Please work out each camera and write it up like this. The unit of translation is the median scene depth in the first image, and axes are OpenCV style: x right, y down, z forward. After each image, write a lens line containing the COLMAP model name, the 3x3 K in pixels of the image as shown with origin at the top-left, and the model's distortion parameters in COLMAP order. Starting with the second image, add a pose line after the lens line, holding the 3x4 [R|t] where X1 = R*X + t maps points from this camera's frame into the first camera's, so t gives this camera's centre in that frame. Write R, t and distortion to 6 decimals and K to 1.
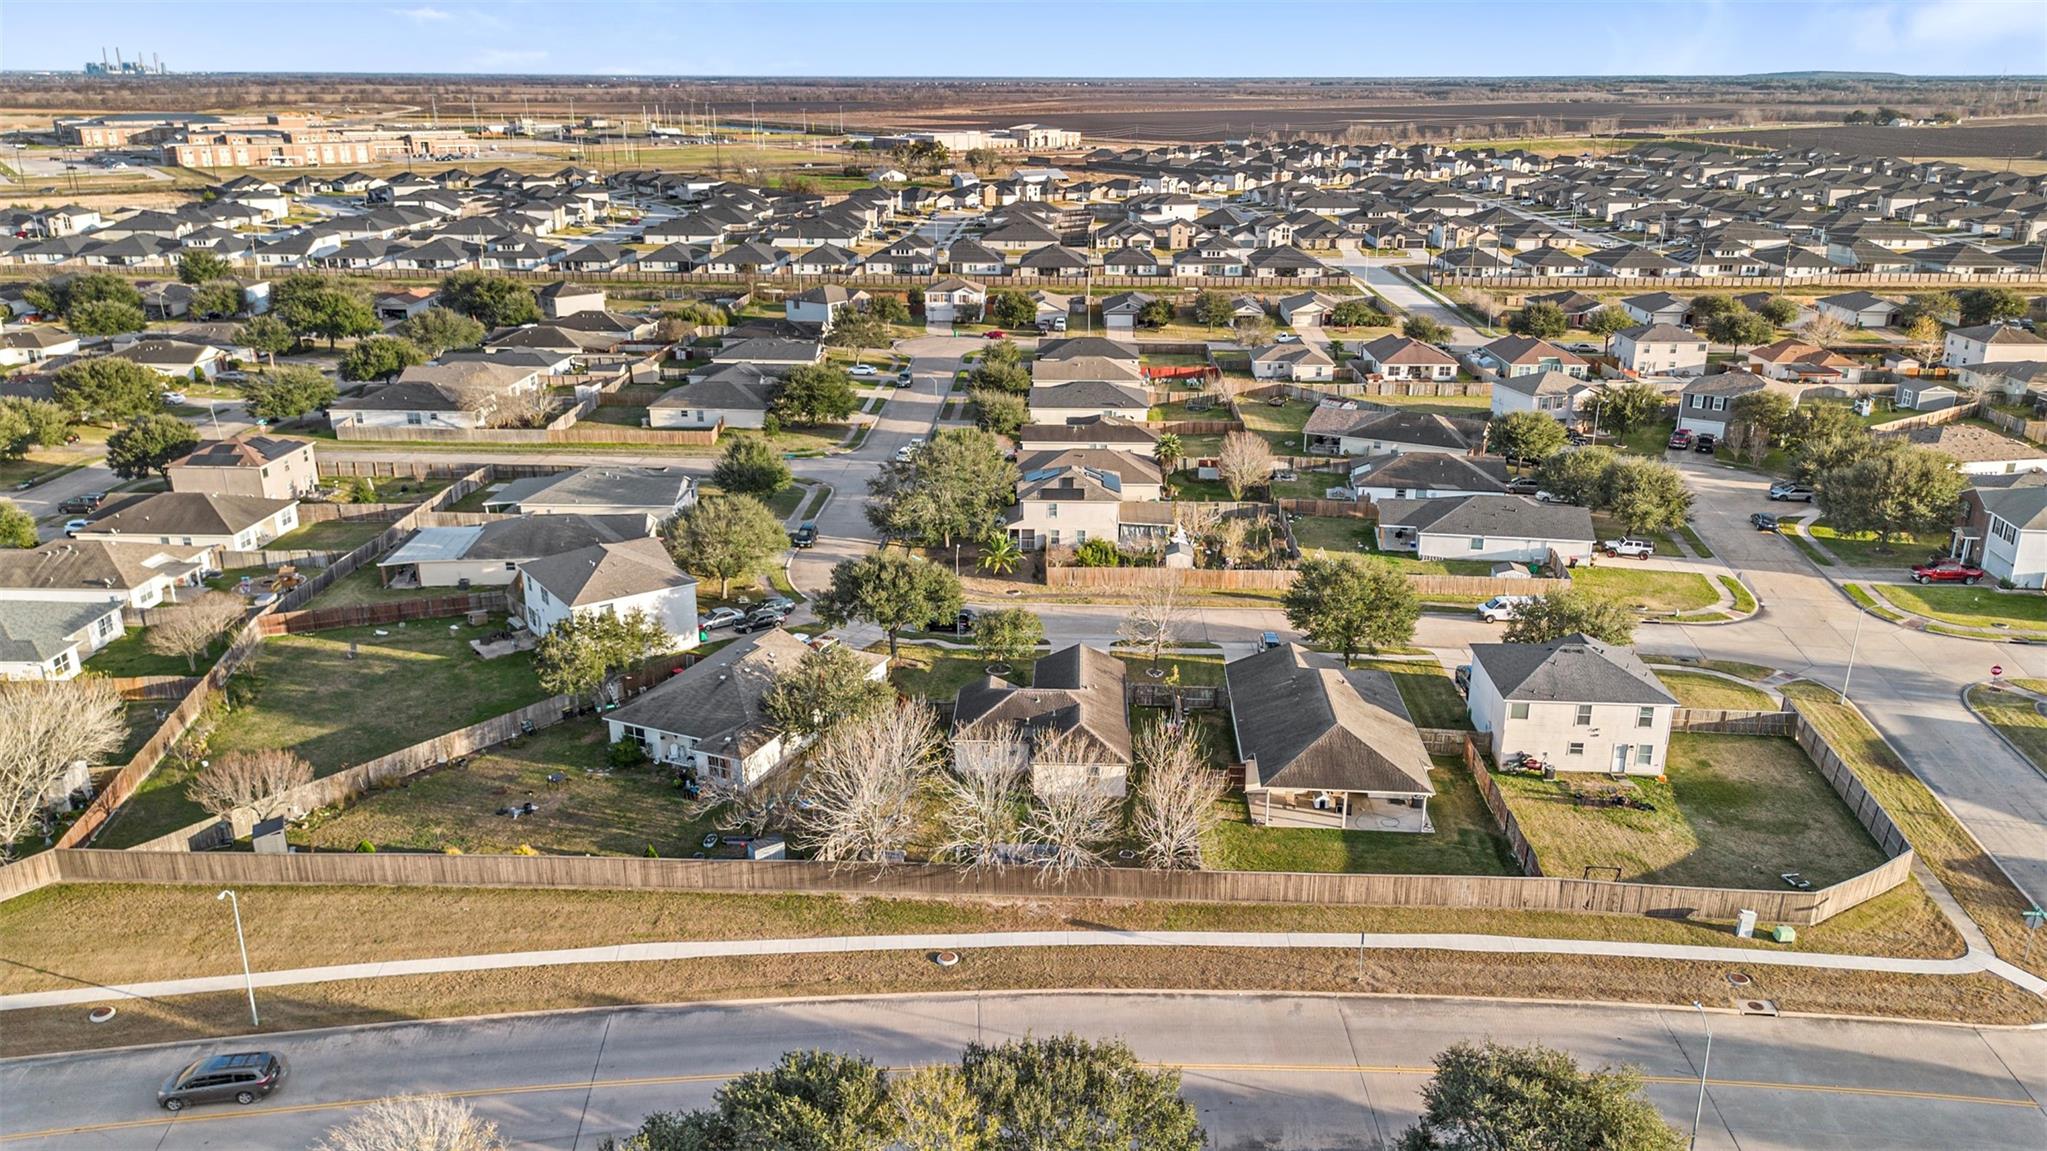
lens RADIAL K [[1438.9, 0, 1023.5], [0, 1438.9, 575.5], [0, 0, 1]] dist [0.082773, -0.086987]
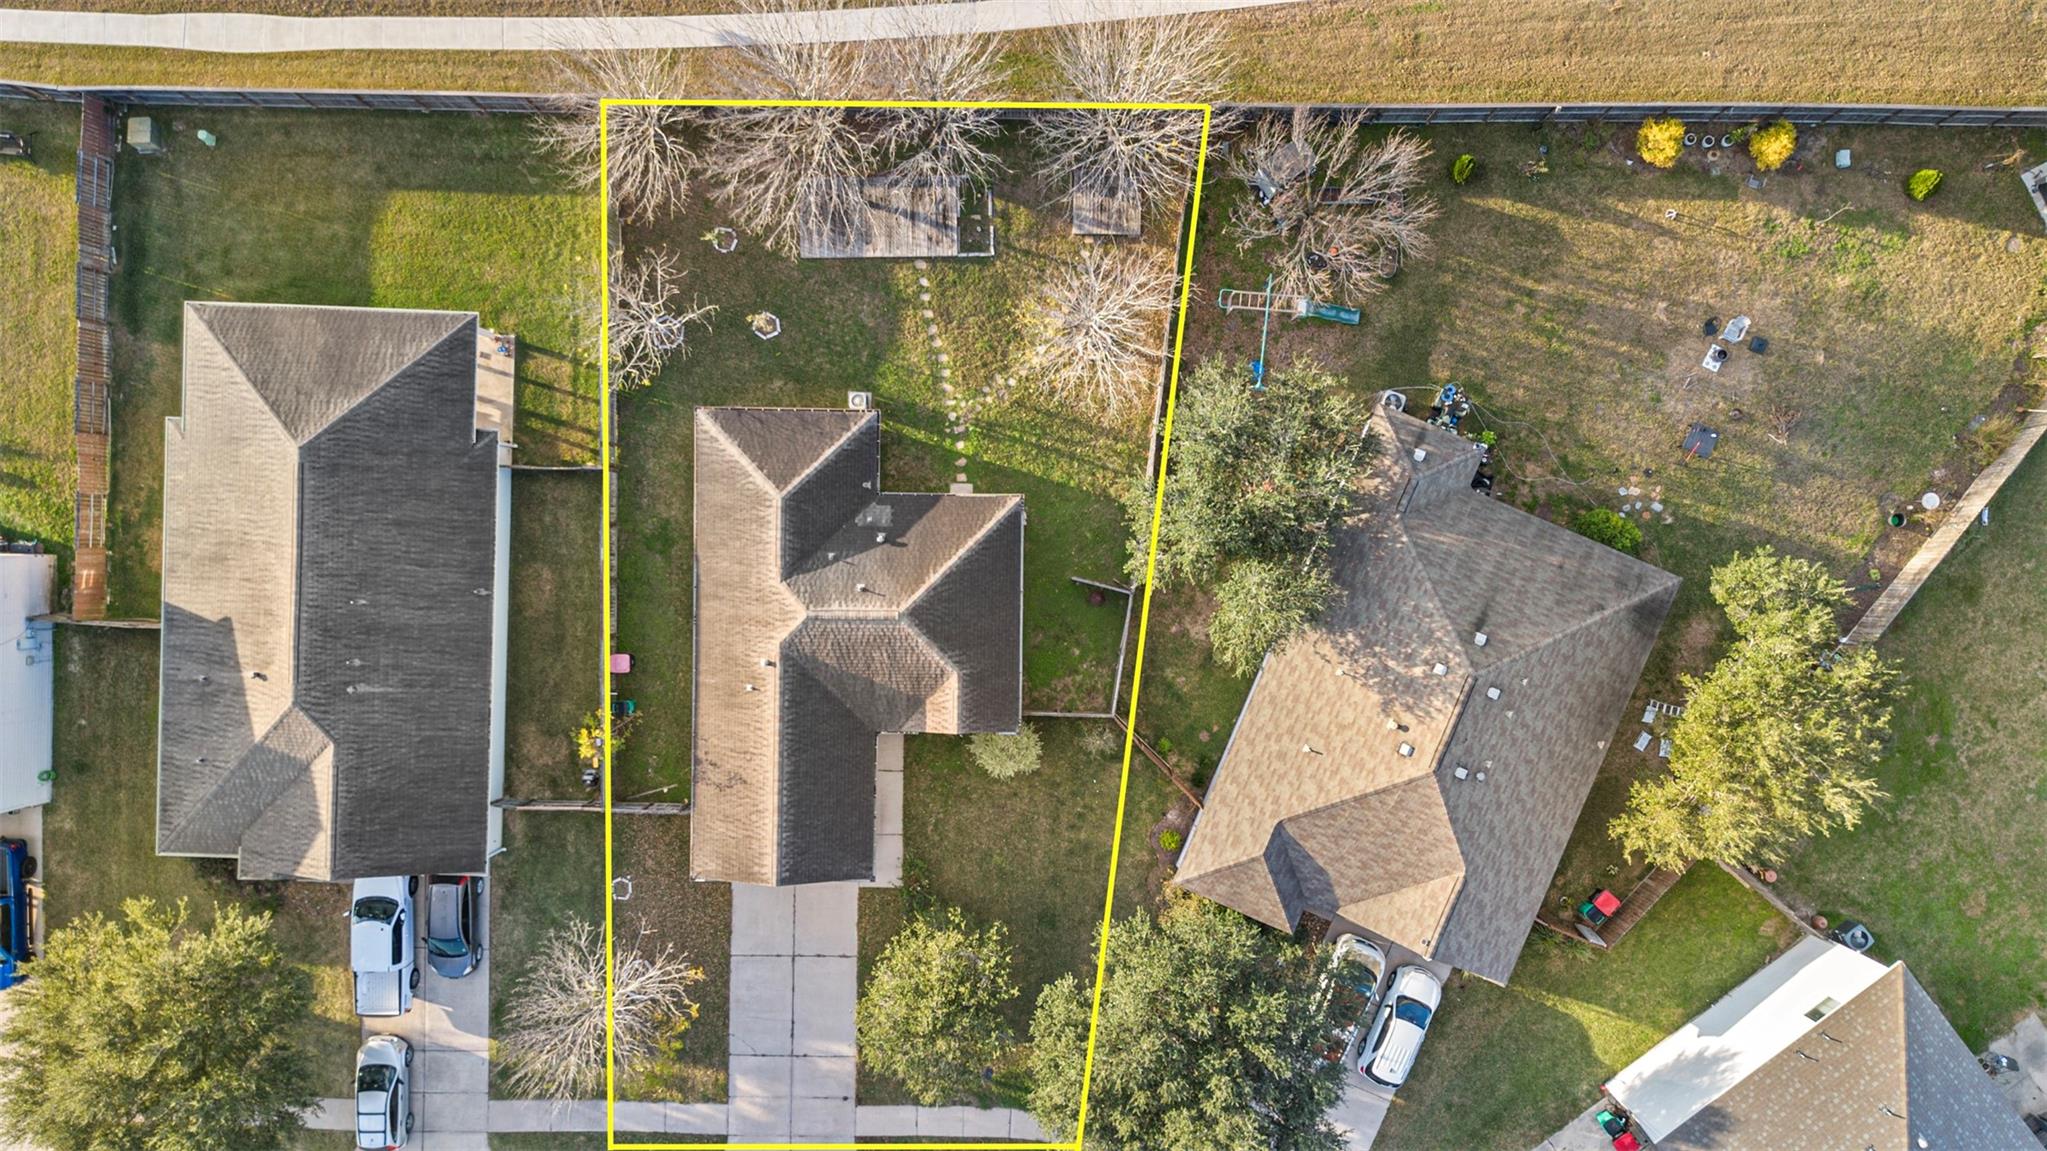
lens RADIAL K [[1438.9, 0, 1023.5], [0, 1438.9, 575.5], [0, 0, 1]] dist [0.082773, -0.086987]
pose [[-0.999600, 0.028064, 0.003556, -0.046930], [-0.006461, -0.348883, 0.937144, -0.369000], [0.027540, 0.936746, 0.348924, 0.740533]]
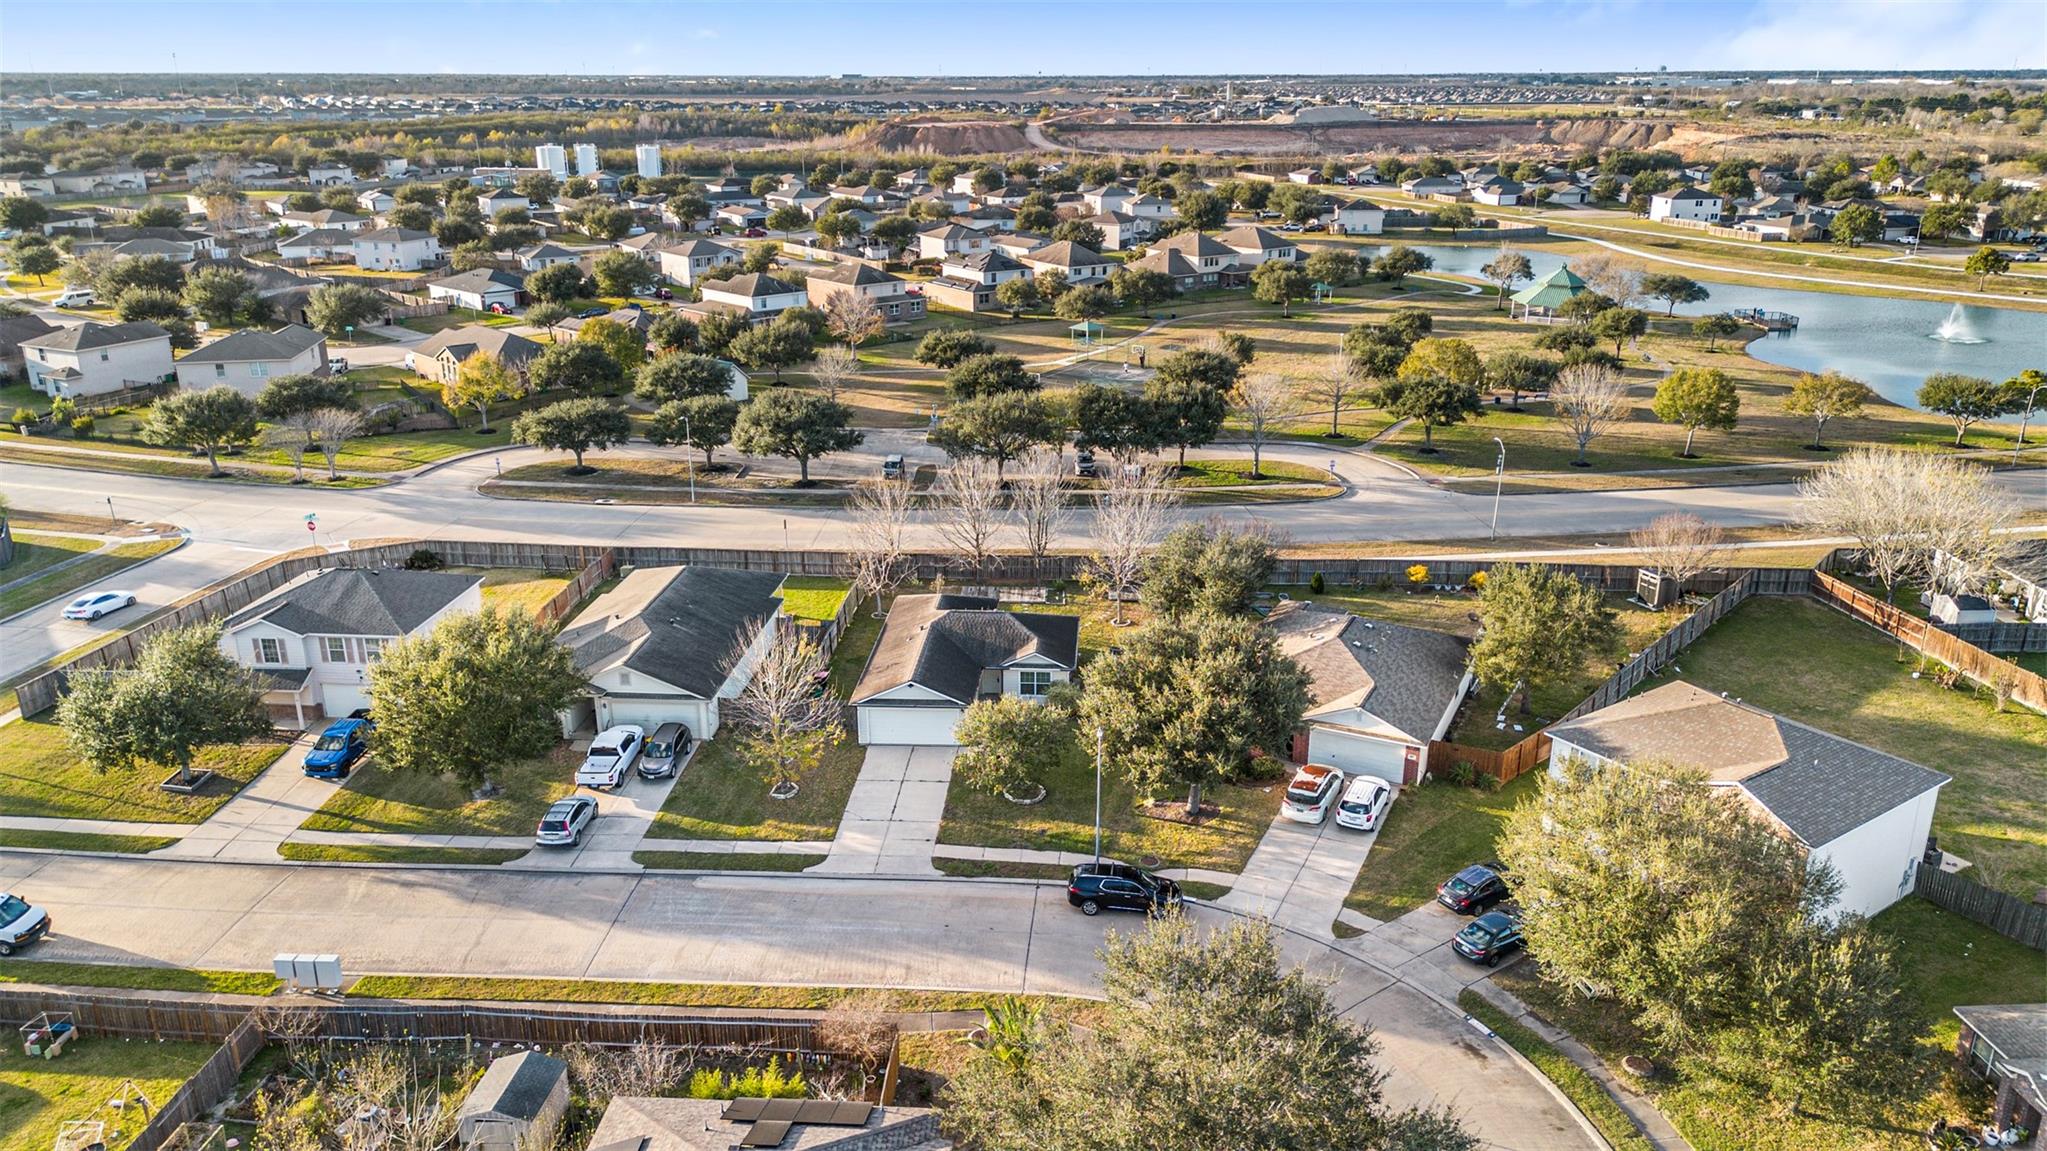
lens RADIAL K [[1416.5, 0, 1032.1], [0, 1416.5, 535.6], [0, 0, 1]] dist [0.122367, -0.082036]
pose [[-0.999808, -0.008331, 0.017726, -0.032488], [0.004111, 0.795617, 0.605786, -0.436995], [-0.019150, 0.605742, -0.795430, 1.517591]]
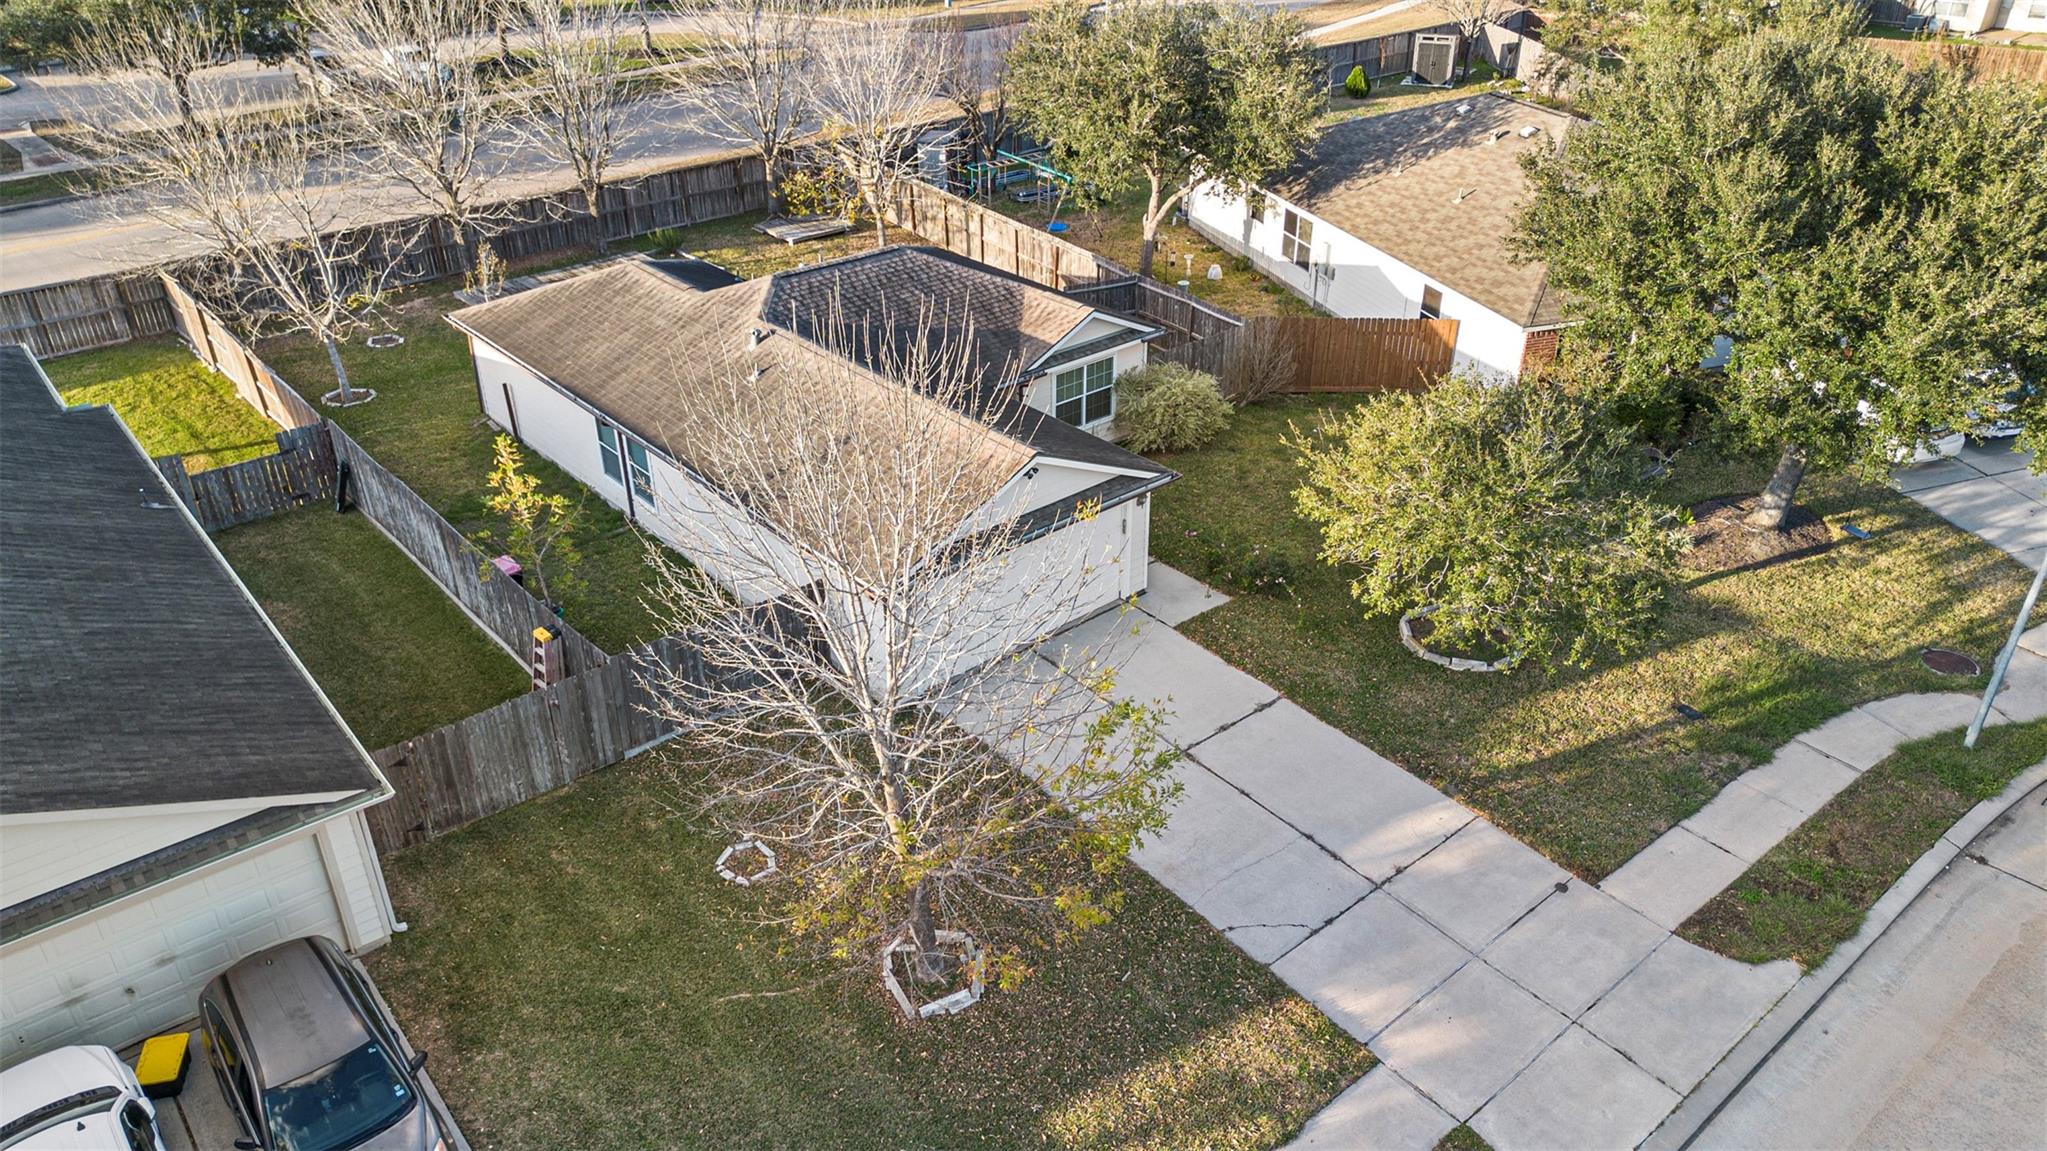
lens RADIAL K [[1438.9, 0, 1023.5], [0, 1438.9, 575.5], [0, 0, 1]] dist [0.082773, -0.086987]
pose [[-0.736138, 0.336125, -0.587470, 0.176256], [-0.225047, 0.697031, 0.680809, -0.089953], [0.638322, 0.633378, -0.437467, 1.109329]]
